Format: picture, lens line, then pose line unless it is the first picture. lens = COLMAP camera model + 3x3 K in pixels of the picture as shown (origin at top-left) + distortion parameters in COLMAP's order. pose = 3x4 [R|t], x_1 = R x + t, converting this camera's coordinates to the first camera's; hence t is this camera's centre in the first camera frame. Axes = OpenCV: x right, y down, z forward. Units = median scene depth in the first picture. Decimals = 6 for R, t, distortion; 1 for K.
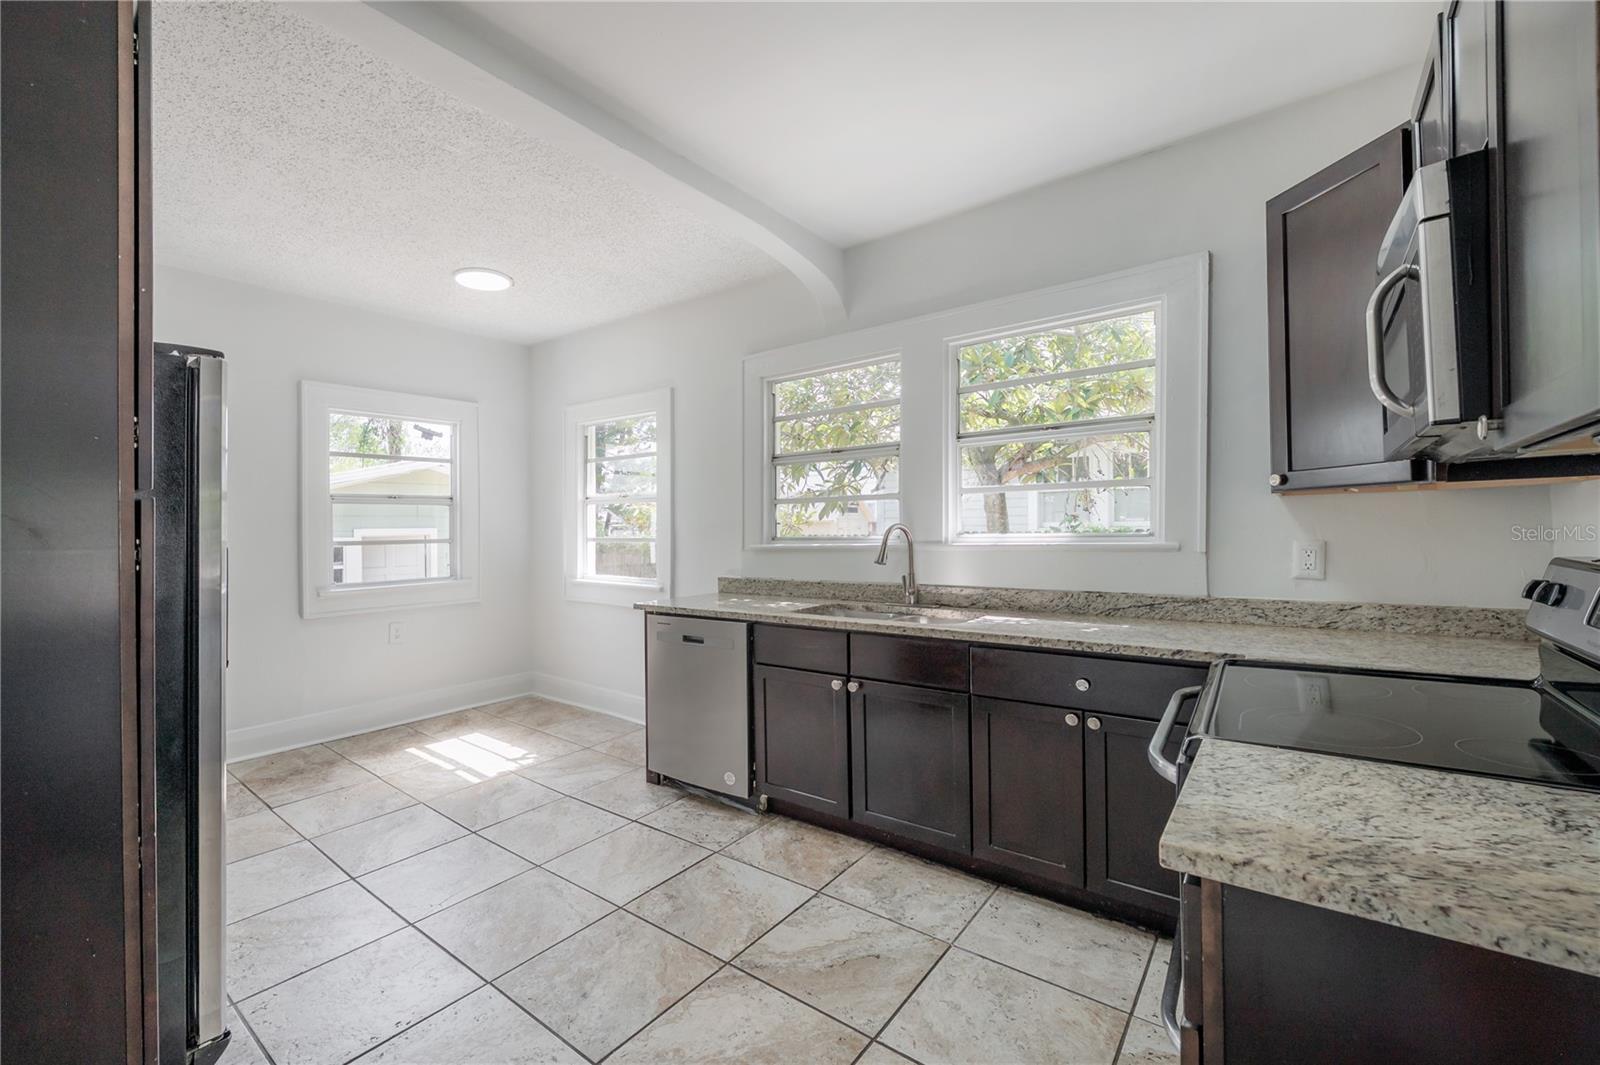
lens RADIAL K [[641.1, 0, 804.0], [0, 641.1, 529.7], [0, 0, 1]] dist [-0.004000, -0.000642]
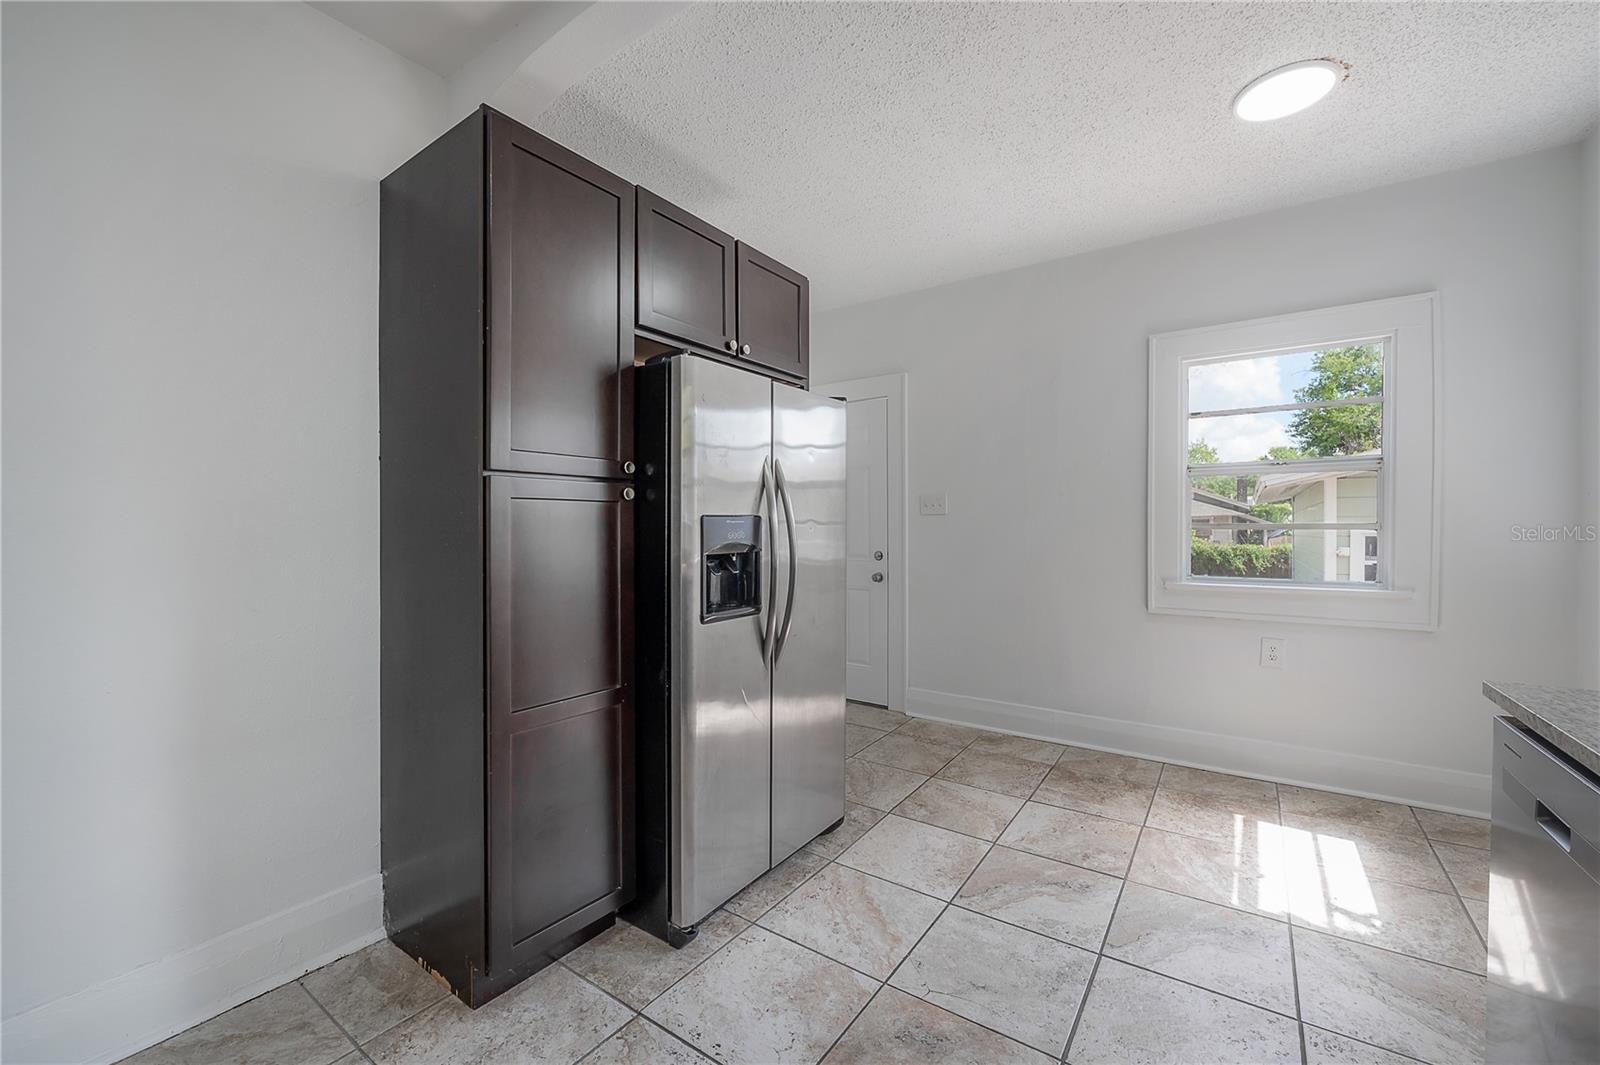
lens RADIAL K [[641.1, 0, 792.4], [0, 641.1, 535.7], [0, 0, 1]] dist [-0.004000, -0.000642]
pose [[0.001205, 0.010600, -0.999943, 0.143323], [0.000659, 0.999944, 0.010600, 0.013295], [0.999999, -0.000672, 0.001198, 0.580132]]
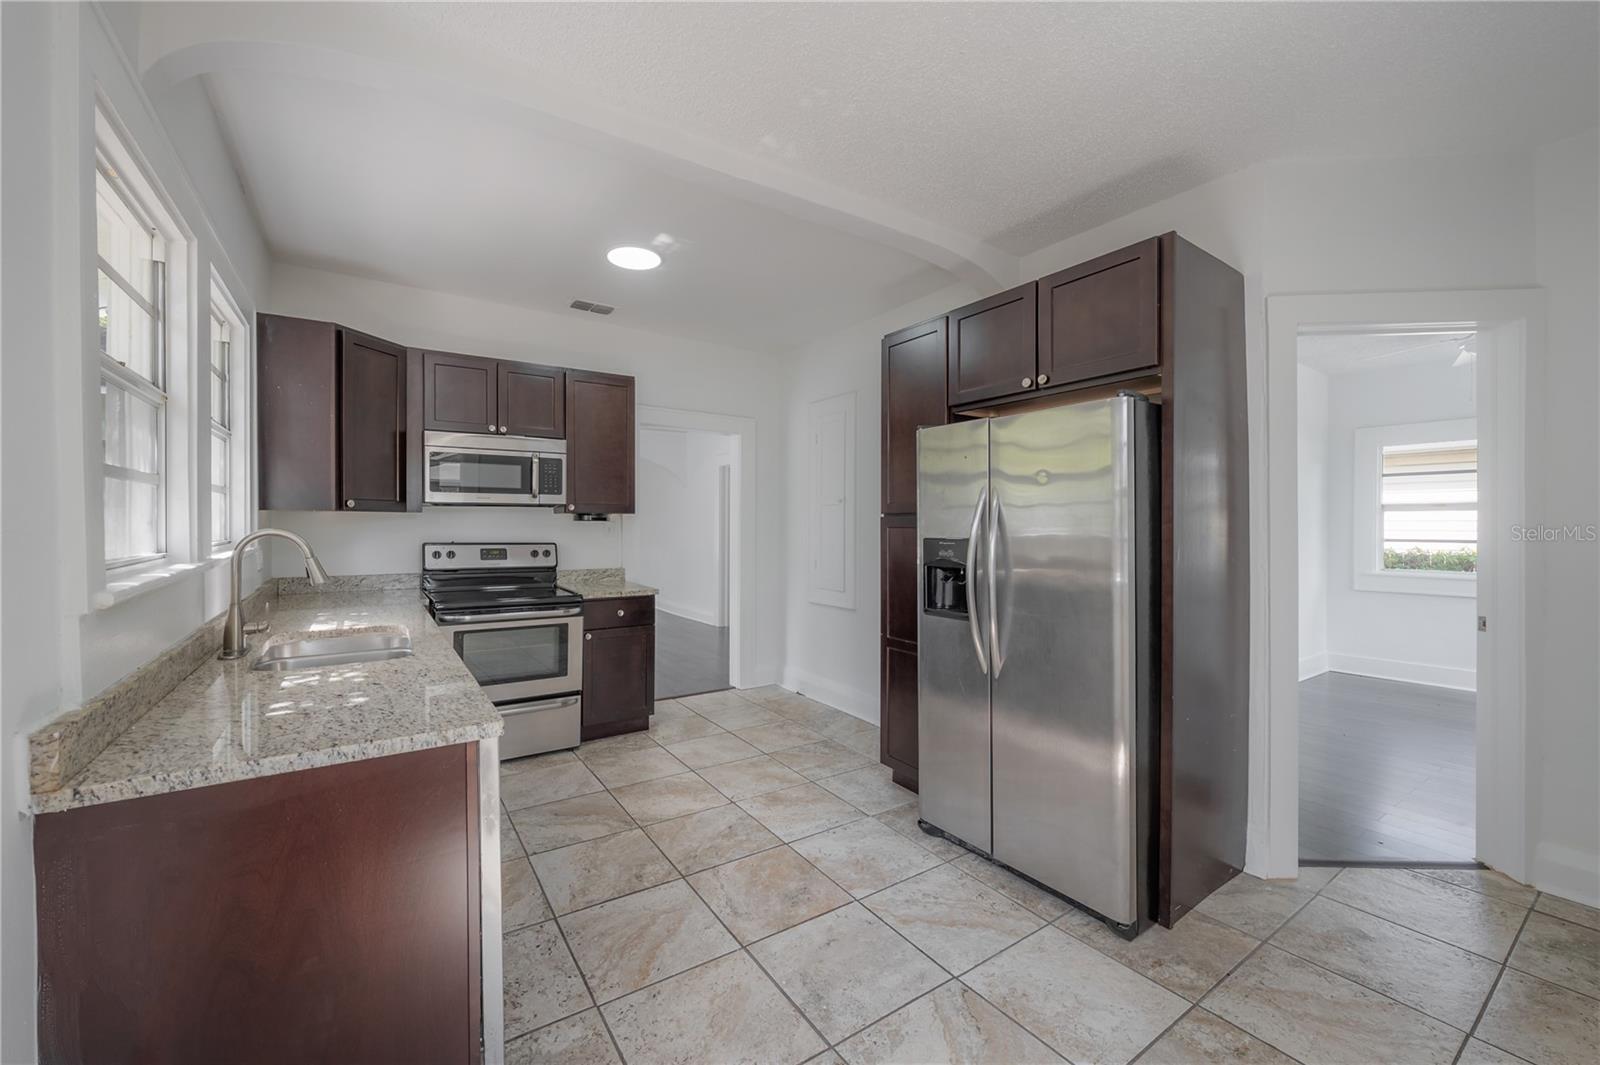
lens RADIAL K [[641.1, 0, 799.6], [0, 641.1, 529.7], [0, 0, 1]] dist [-0.004000, -0.000642]
pose [[-0.930738, -0.000287, 0.365687, -0.608253], [-0.001849, 0.999991, -0.003923, -0.008115], [-0.365683, -0.004328, -0.930730, 1.355993]]
